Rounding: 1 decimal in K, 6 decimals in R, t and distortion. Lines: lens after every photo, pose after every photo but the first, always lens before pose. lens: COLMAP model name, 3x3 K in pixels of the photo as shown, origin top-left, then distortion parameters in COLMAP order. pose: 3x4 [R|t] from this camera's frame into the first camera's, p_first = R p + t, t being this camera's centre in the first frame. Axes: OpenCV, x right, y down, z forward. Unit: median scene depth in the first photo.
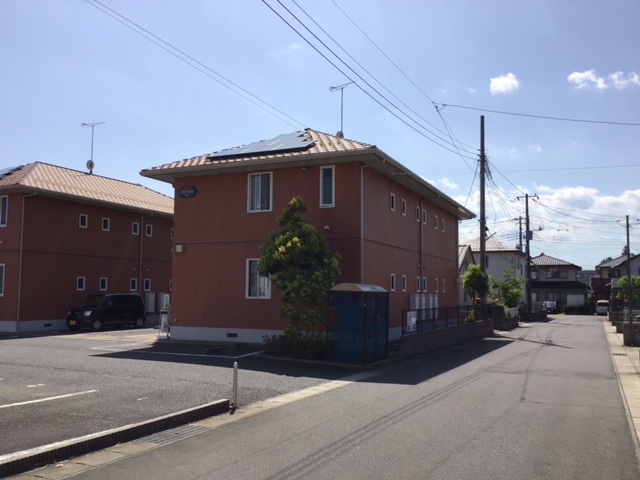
lens RADIAL K [[591.7, 0, 320.0], [0, 591.7, 240.0], [0, 0, 1]] dist [0.003479, -0.001236]
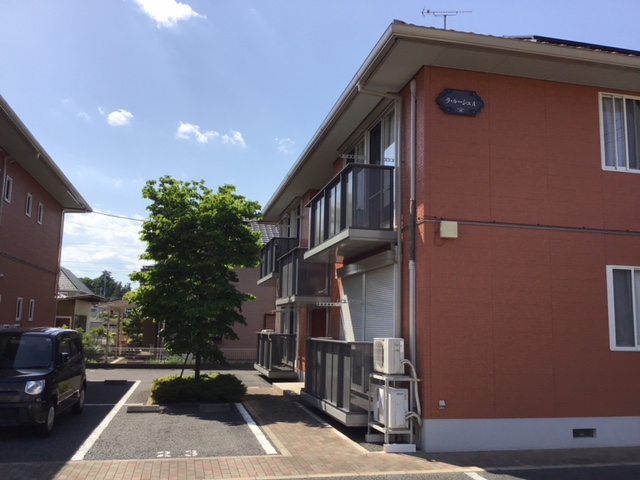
lens RADIAL K [[591.7, 0, 320.0], [0, 591.7, 240.0], [0, 0, 1]] dist [0.003479, -0.001236]
pose [[0.790048, 0.103423, 0.604258, -0.589264], [-0.073943, 0.994547, -0.073545, 0.062935], [-0.608569, 0.013424, 0.793387, 0.759771]]
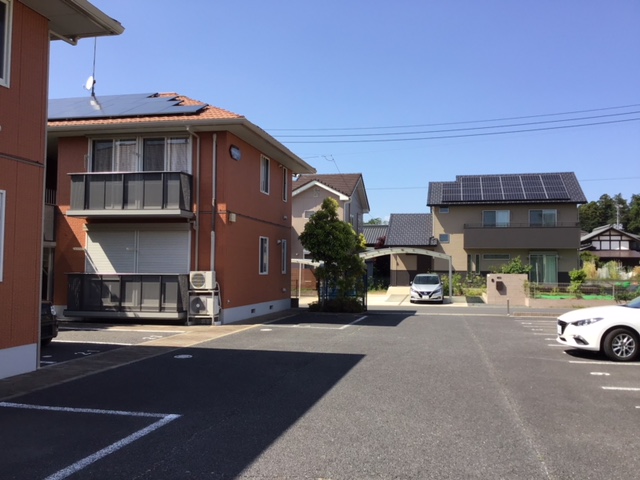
lens RADIAL K [[591.7, 0, 320.0], [0, 591.7, 240.0], [0, 0, 1]] dist [0.003479, -0.001236]
pose [[-0.213024, 0.038503, 0.976288, -1.154615], [-0.096843, 0.993471, -0.060311, 0.090976], [-0.972236, -0.107395, -0.207905, 1.106669]]
